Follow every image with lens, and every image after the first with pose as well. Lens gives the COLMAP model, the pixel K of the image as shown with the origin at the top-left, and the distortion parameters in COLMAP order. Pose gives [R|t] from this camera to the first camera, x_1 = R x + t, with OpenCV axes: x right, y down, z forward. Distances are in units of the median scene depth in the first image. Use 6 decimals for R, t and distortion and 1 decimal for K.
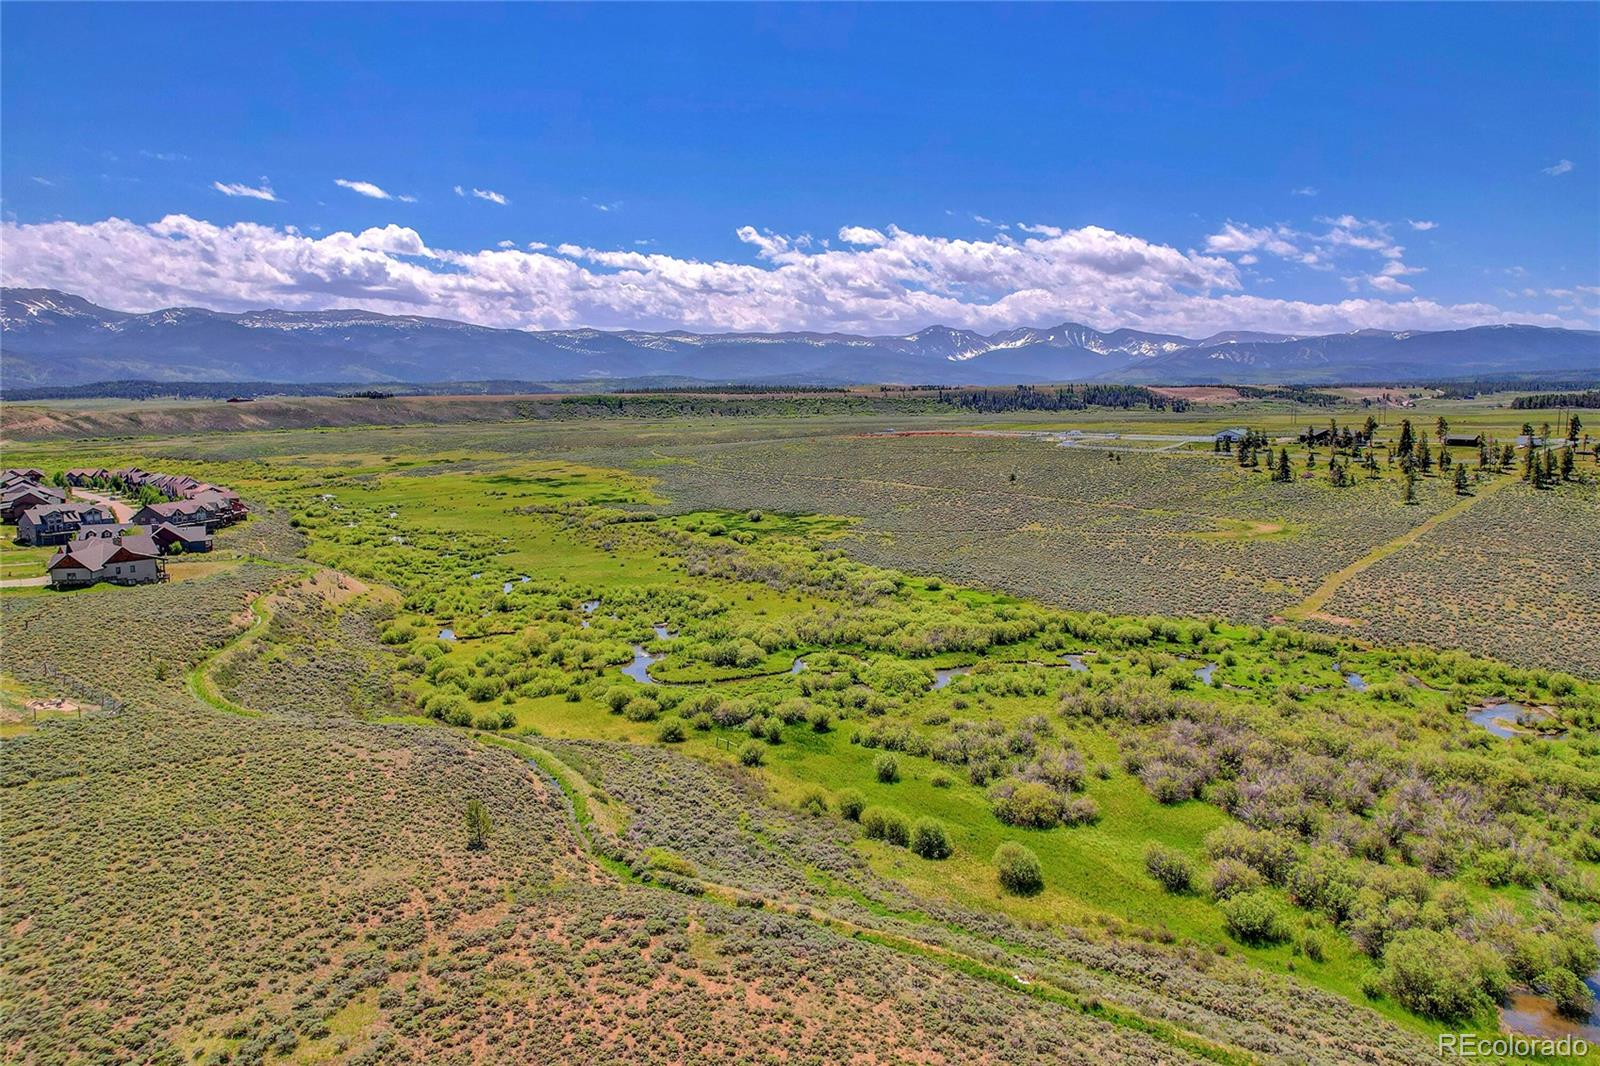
lens RADIAL K [[1036.0, 0, 801.7], [0, 1036.0, 536.6], [0, 0, 1]] dist [-0.068633, 0.057623]
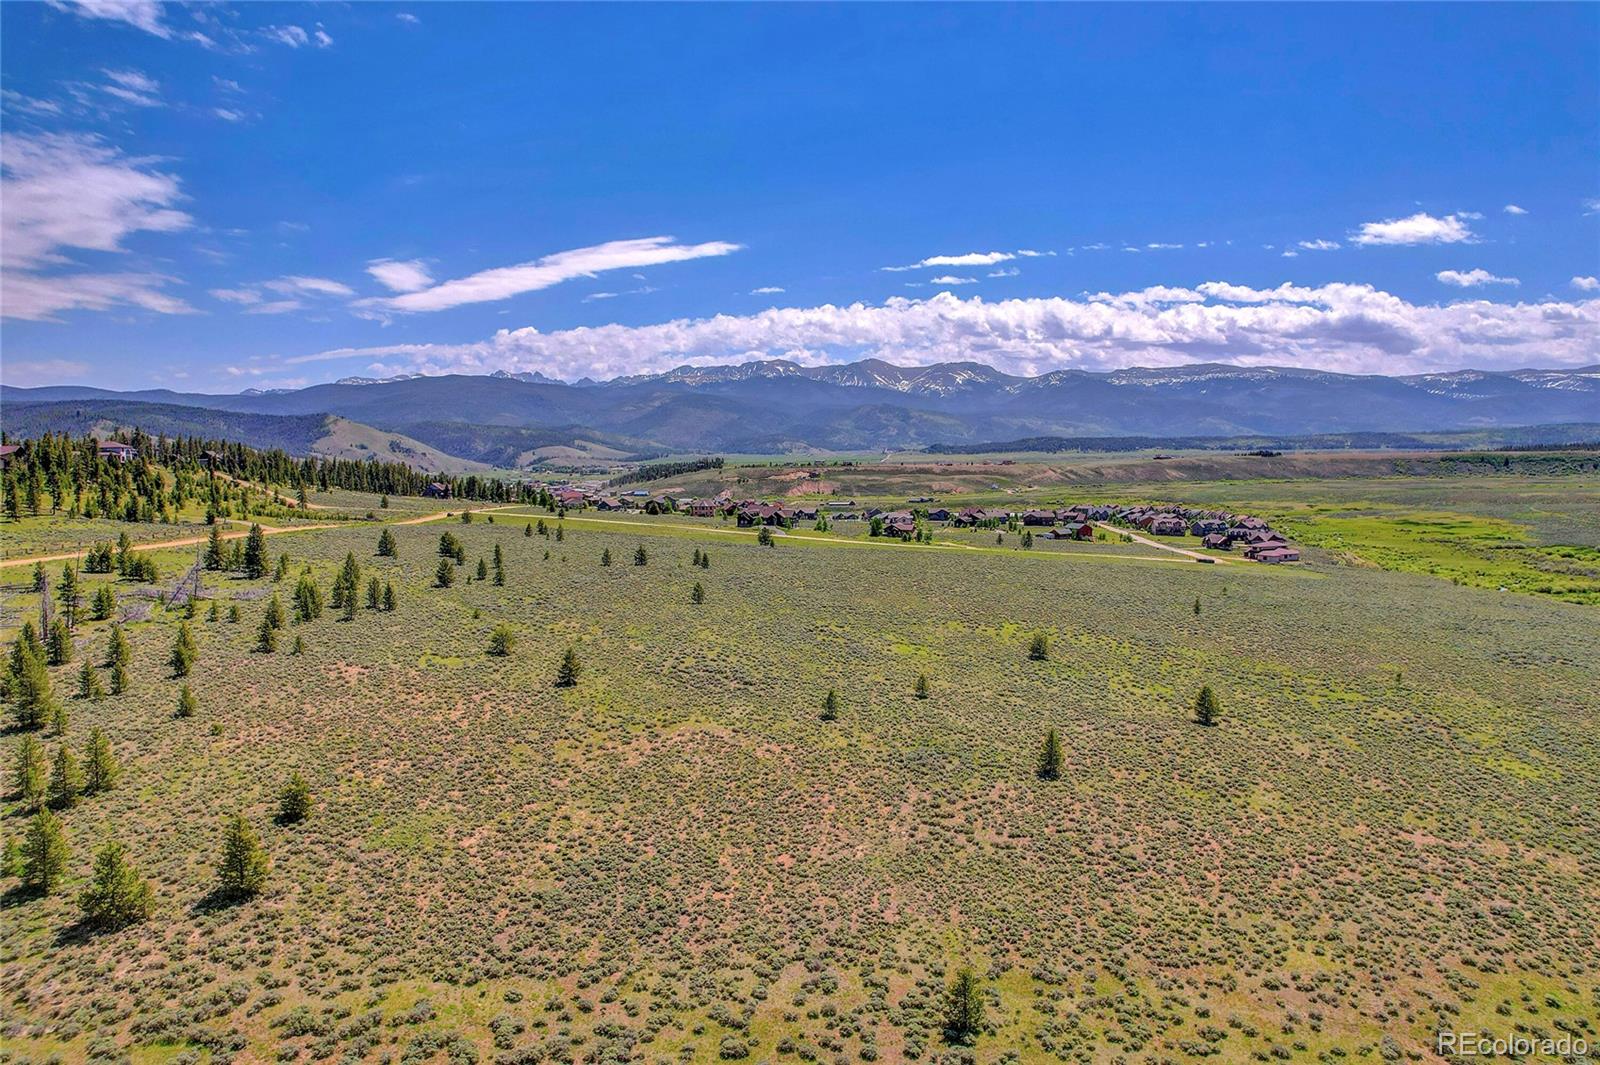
lens RADIAL K [[1036.0, 0, 788.3], [0, 1036.0, 534.9], [0, 0, 1]] dist [-0.068633, 0.057623]
pose [[0.705439, 0.051554, -0.706893, 0.036879], [-0.085944, 0.996214, -0.013113, 0.018018], [0.703540, 0.070003, 0.707199, -0.204678]]
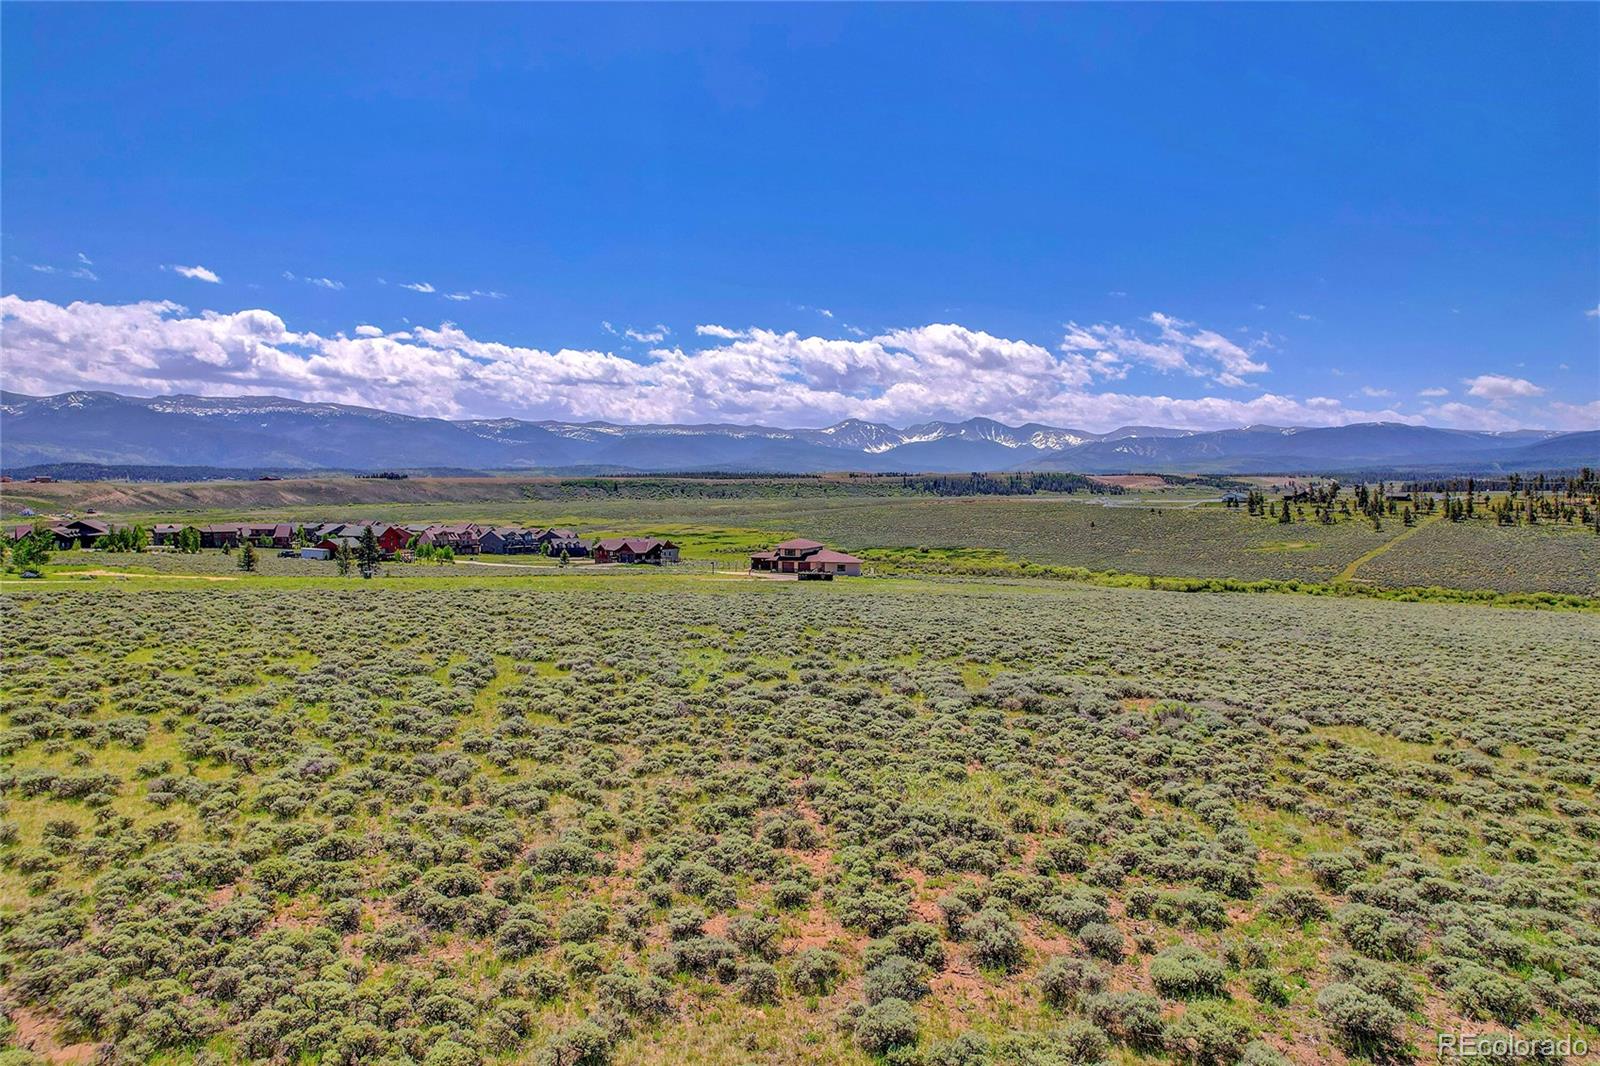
lens RADIAL K [[1036.0, 0, 807.4], [0, 1036.0, 530.9], [0, 0, 1]] dist [-0.068633, 0.057623]
pose [[0.995962, 0.001458, 0.089765, -0.069071], [0.006910, 0.995658, -0.092831, 0.017668], [-0.089511, 0.093076, 0.991627, -0.078448]]
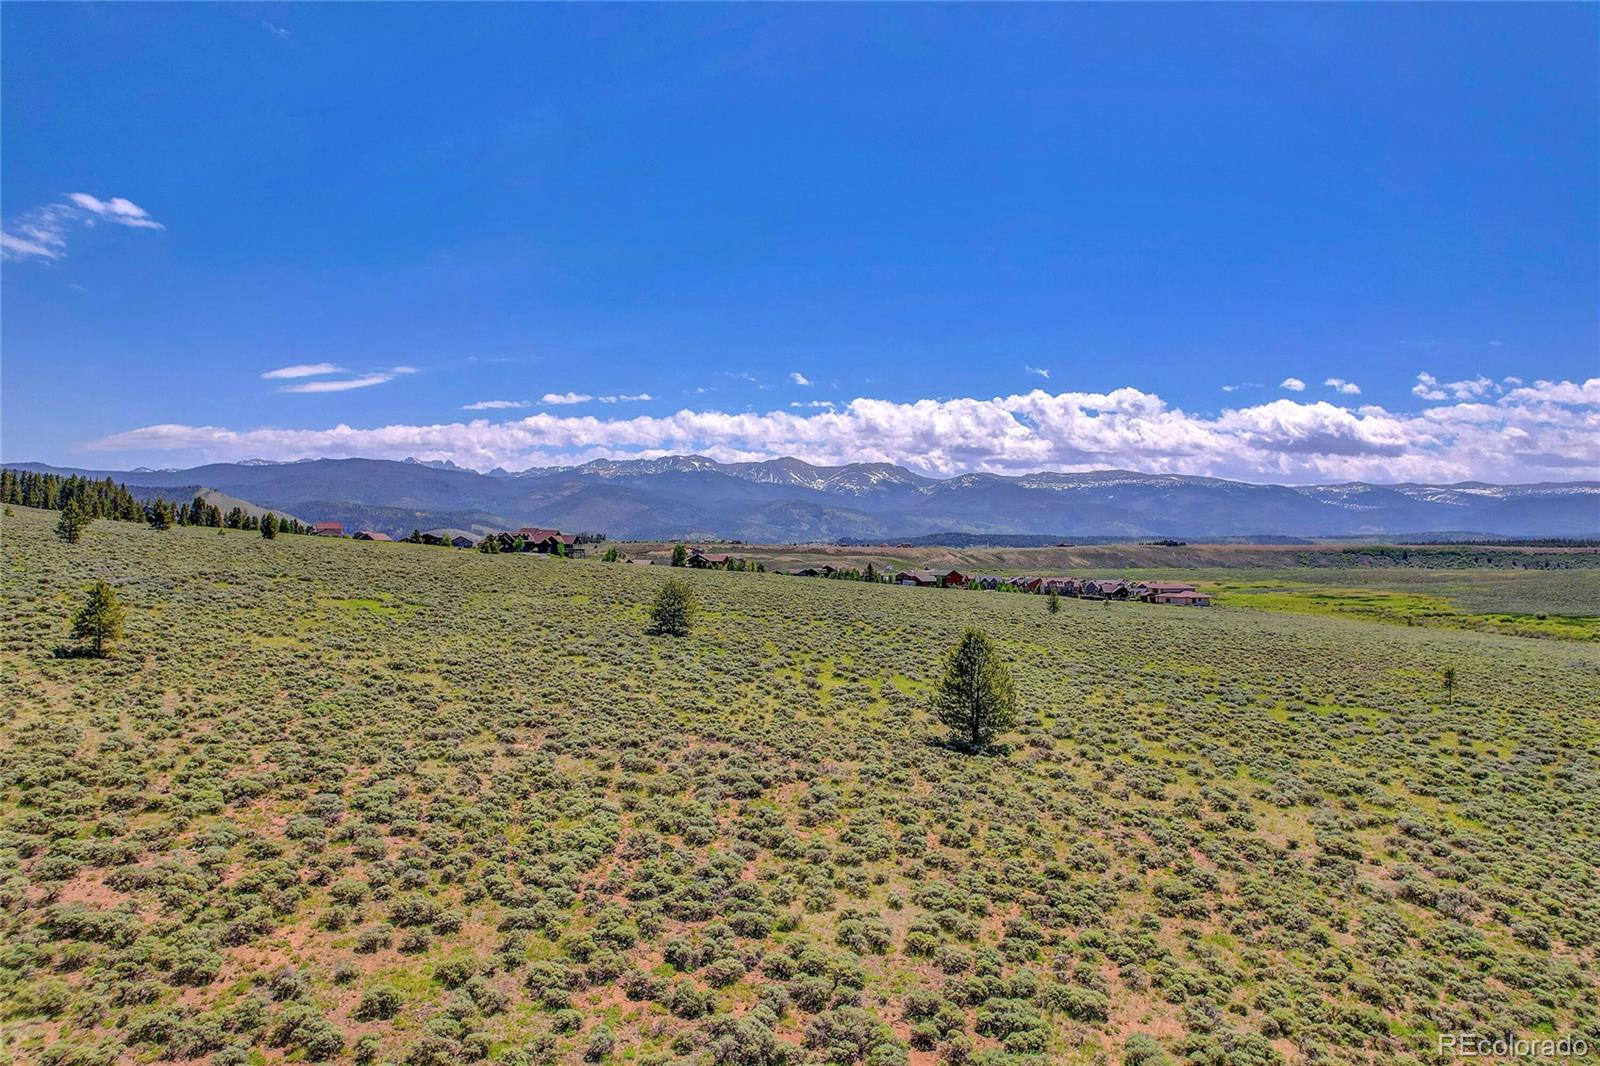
lens RADIAL K [[1036.0, 0, 786.7], [0, 1036.0, 523.5], [0, 0, 1]] dist [-0.068633, 0.057623]
pose [[0.758119, -0.006256, -0.652086, 0.016001], [-0.100383, 0.986916, -0.126174, 0.027550], [0.644344, 0.161113, 0.747572, -0.143391]]
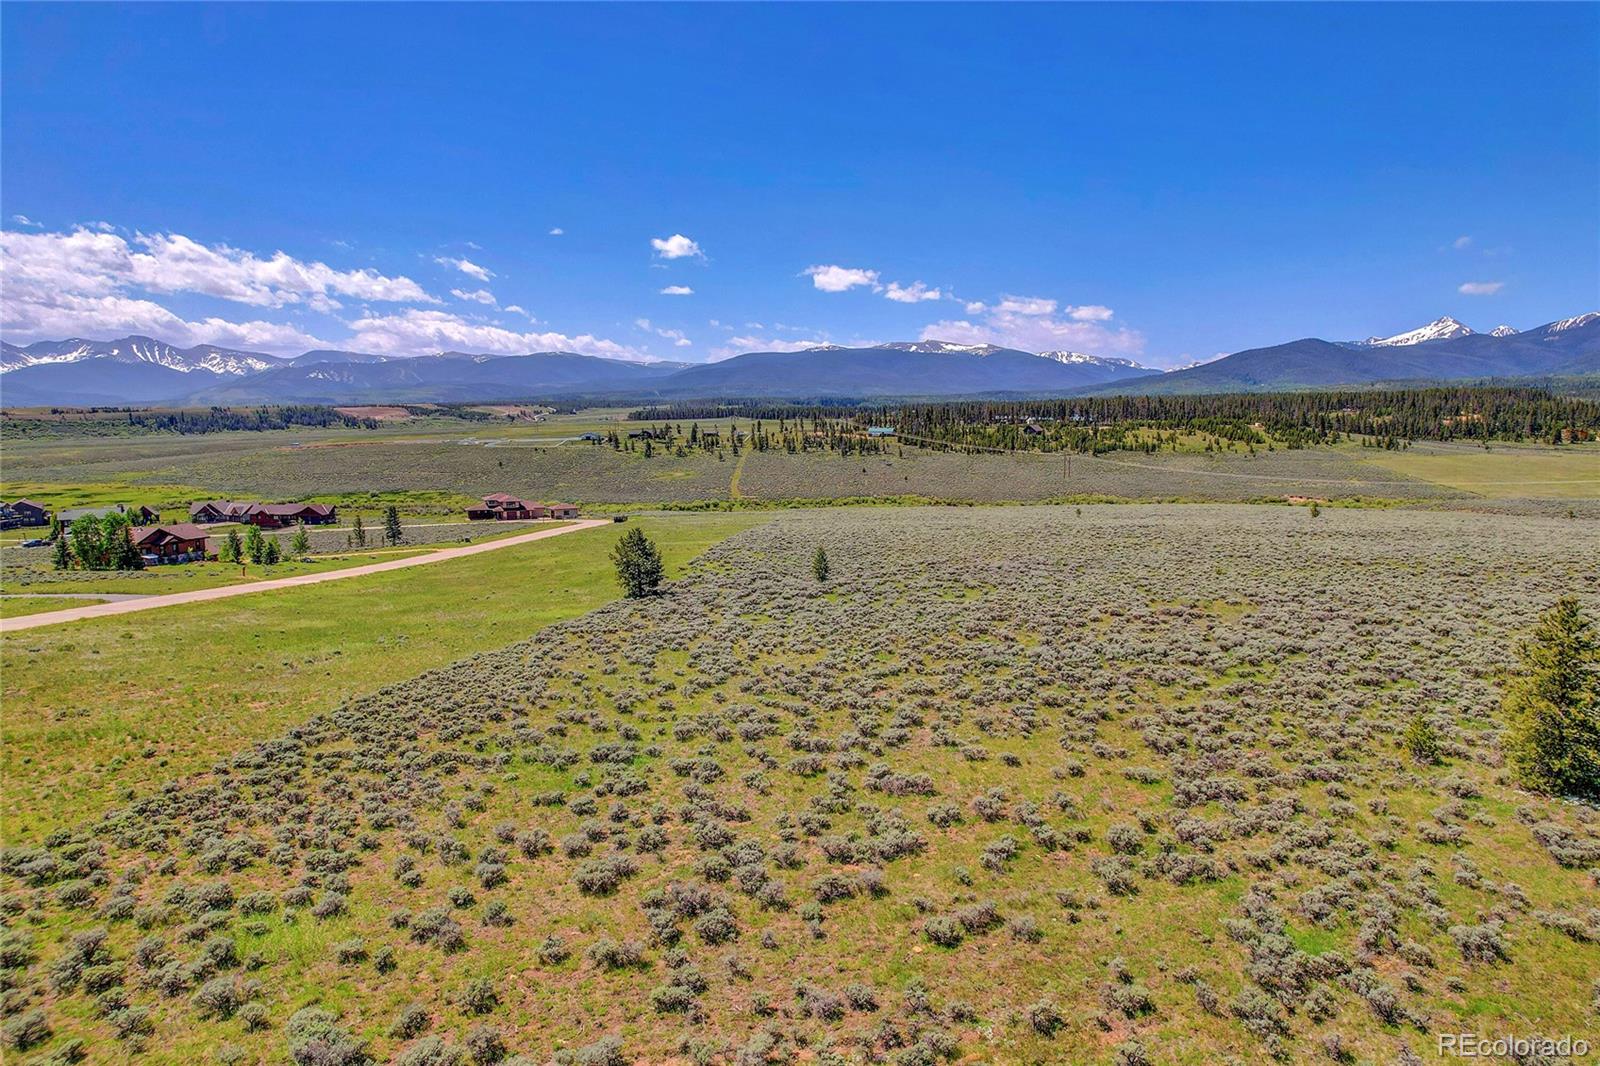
lens RADIAL K [[1036.0, 0, 796.2], [0, 1036.0, 536.9], [0, 0, 1]] dist [-0.068633, 0.057623]
pose [[0.675657, -0.092315, 0.731413, -0.155934], [0.105233, 0.994046, 0.028252, 0.013955], [-0.729667, 0.057880, 0.681349, -0.103837]]
